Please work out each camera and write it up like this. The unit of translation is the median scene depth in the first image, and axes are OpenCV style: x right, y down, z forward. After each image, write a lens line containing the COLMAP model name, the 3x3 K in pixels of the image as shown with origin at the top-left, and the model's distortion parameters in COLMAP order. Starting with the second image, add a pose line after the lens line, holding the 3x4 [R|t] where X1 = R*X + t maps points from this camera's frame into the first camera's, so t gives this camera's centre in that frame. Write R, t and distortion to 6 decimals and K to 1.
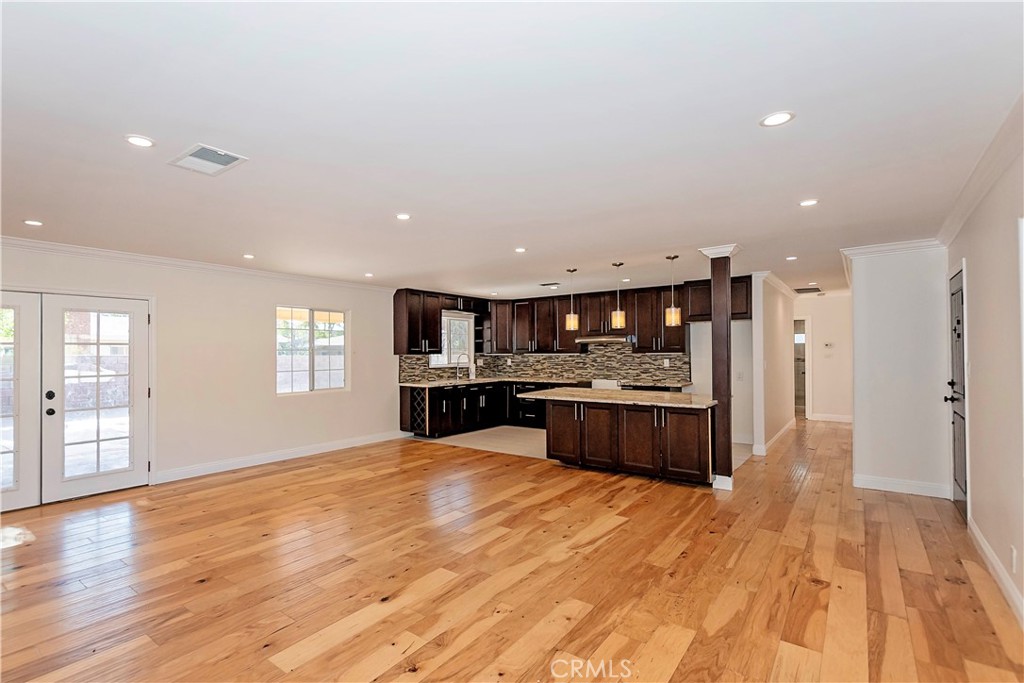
lens RADIAL K [[488.7, 0, 465.9], [0, 488.7, 346.3], [0, 0, 1]] dist [-0.002319, -0.001254]
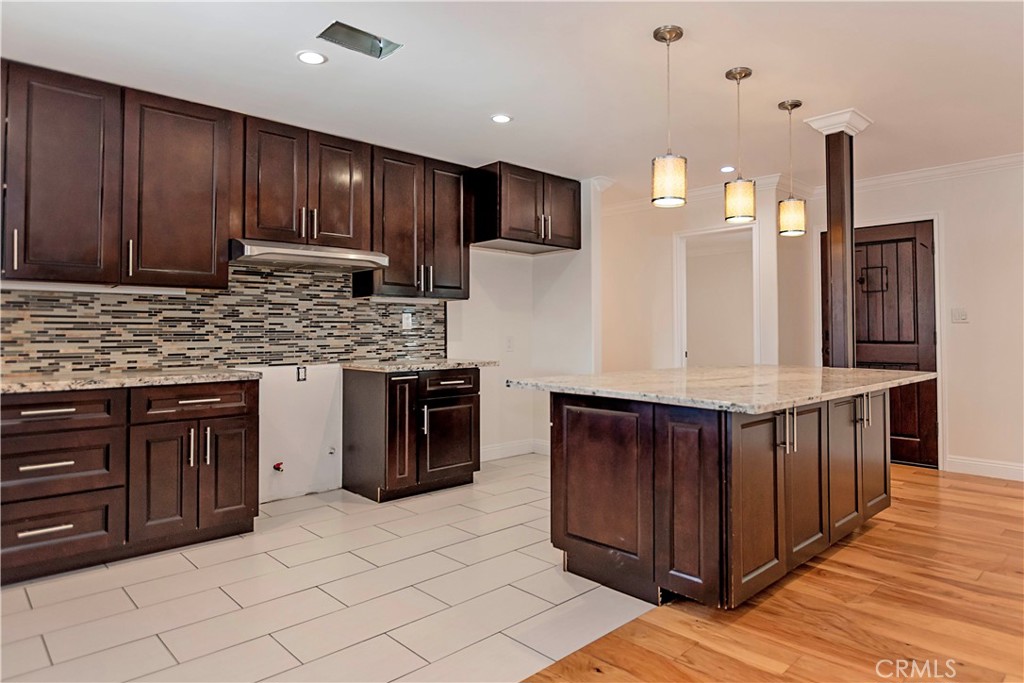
lens RADIAL K [[612.8, 0, 563.1], [0, 612.8, 313.2], [0, 0, 1]] dist [0.000653, -0.004613]
pose [[0.091406, 0.039263, 0.995039, -0.218812], [-0.010407, 0.999205, -0.038472, 0.061929], [-0.995759, -0.006839, 0.091742, 1.036742]]
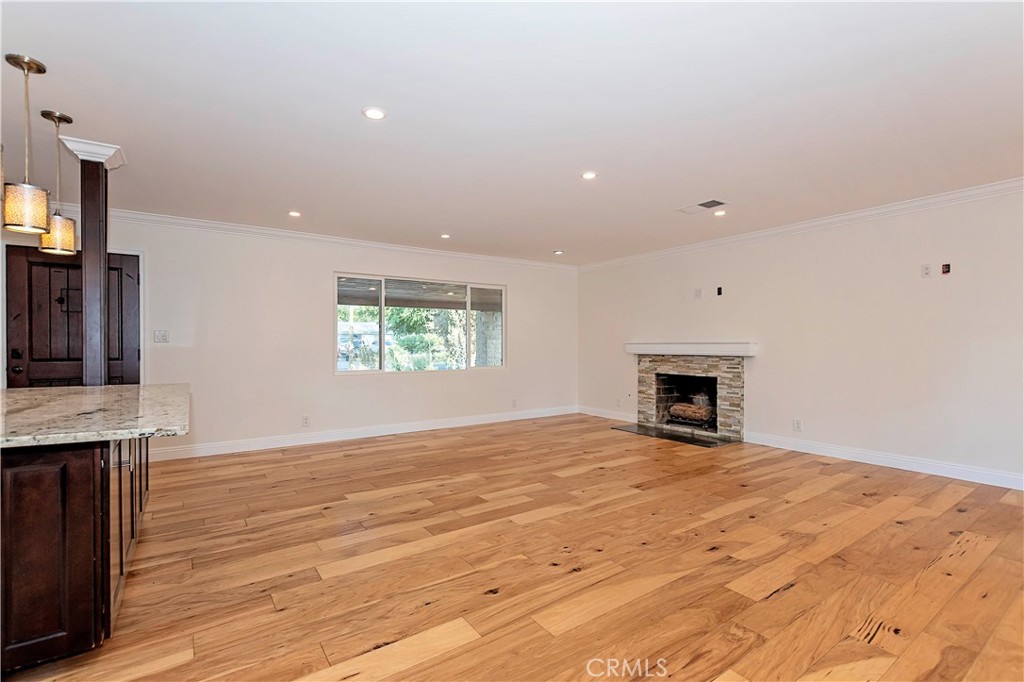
lens RADIAL K [[467.0, 0, 510.1], [0, 467.0, 346.9], [0, 0, 1]] dist [-0.004170, -0.000452]
pose [[-0.958956, 0.006941, 0.283471, -0.142925], [0.004811, 0.999955, -0.008210, 0.054801], [-0.283515, -0.006510, -0.958946, 1.164519]]
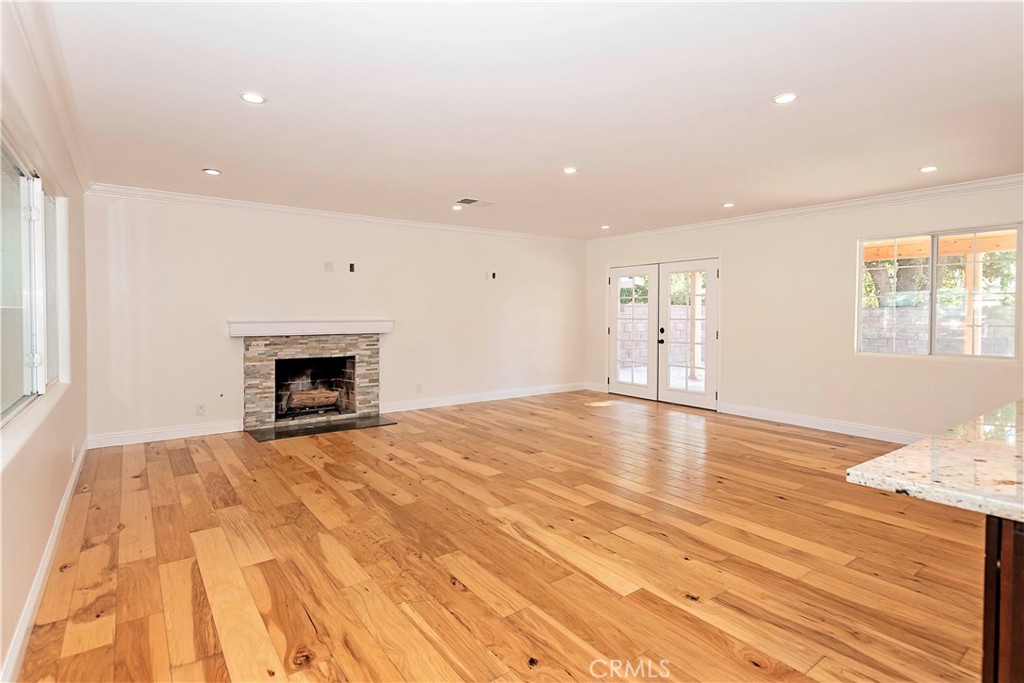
lens RADIAL K [[506.7, 0, 476.4], [0, 506.7, 321.5], [0, 0, 1]] dist [0.011168, -0.002379]
pose [[-0.285724, 0.023196, -0.958031, 0.603293], [0.012188, 0.999714, 0.020571, 0.025180], [0.958234, -0.005799, -0.285925, 0.668191]]
